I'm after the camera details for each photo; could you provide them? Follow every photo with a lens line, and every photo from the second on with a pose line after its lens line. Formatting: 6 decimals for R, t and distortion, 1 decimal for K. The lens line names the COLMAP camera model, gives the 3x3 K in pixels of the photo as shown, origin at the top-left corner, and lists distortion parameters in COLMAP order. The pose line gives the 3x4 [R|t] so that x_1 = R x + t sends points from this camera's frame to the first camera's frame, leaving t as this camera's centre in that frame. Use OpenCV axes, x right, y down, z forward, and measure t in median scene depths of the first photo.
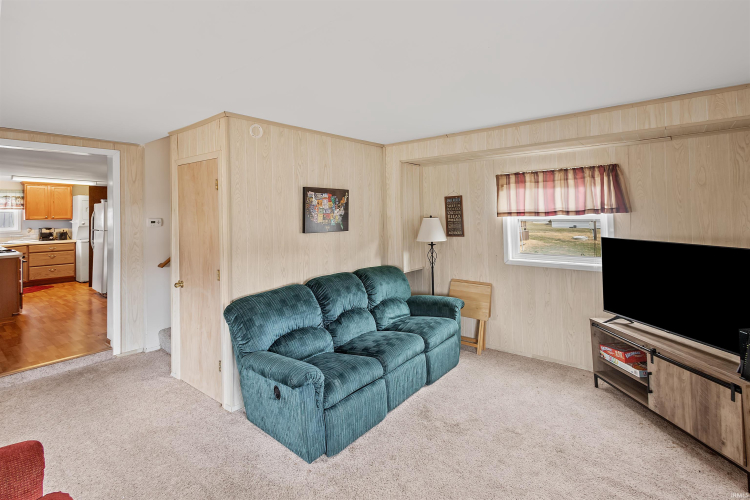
lens RADIAL K [[357.1, 0, 374.2], [0, 357.1, 206.1], [0, 0, 1]] dist [0.009604, -0.001961]
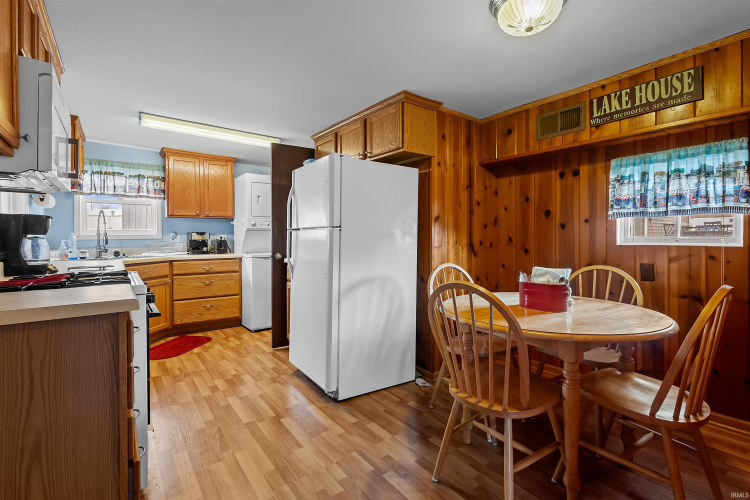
lens RADIAL K [[357.1, 0, 381.0], [0, 357.1, 241.2], [0, 0, 1]] dist [0.009604, -0.001961]
pose [[0.967454, 0.016900, -0.252483, -0.484796], [-0.007599, 0.999258, 0.037771, 0.051757], [0.252934, -0.034623, 0.966864, 0.520930]]
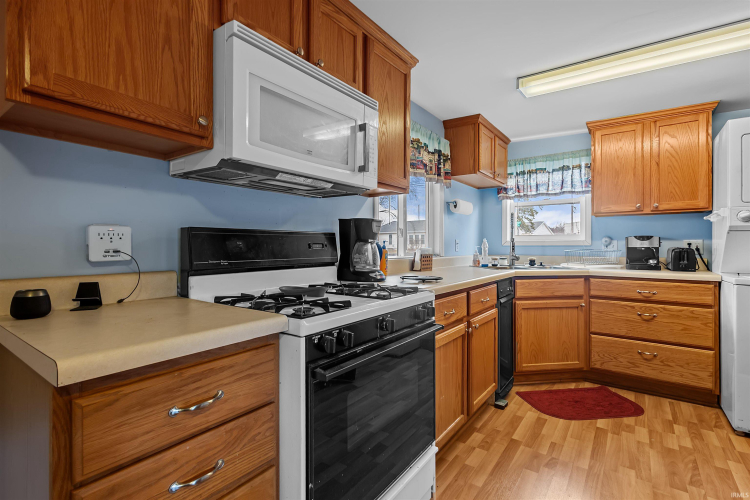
lens RADIAL K [[357.1, 0, 370.7], [0, 357.1, 243.2], [0, 0, 1]] dist [0.009604, -0.001961]
pose [[0.034297, 0.012414, -0.999335, -0.547195], [0.019847, 0.999717, 0.013100, 0.058530], [0.999215, -0.020283, 0.034041, 0.708557]]
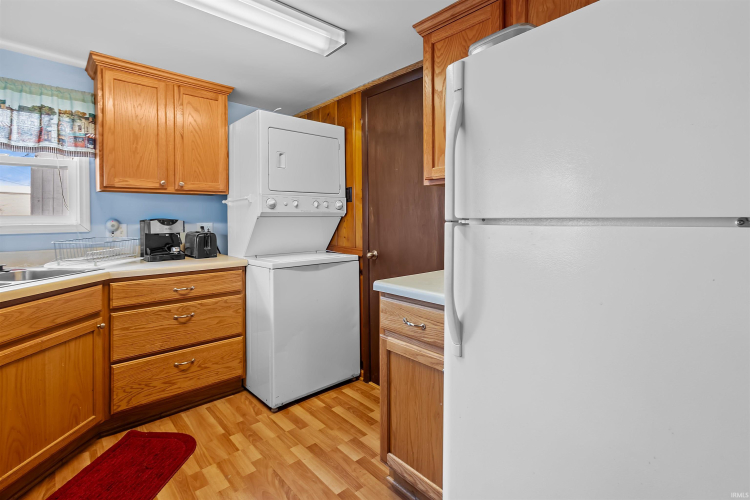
lens RADIAL K [[357.1, 0, 377.1], [0, 357.1, 217.0], [0, 0, 1]] dist [0.009604, -0.001961]
pose [[0.988102, 0.013468, -0.153208, -0.685988], [-0.009554, 0.999610, 0.026250, 0.049309], [0.153502, -0.024474, 0.987845, 0.727740]]
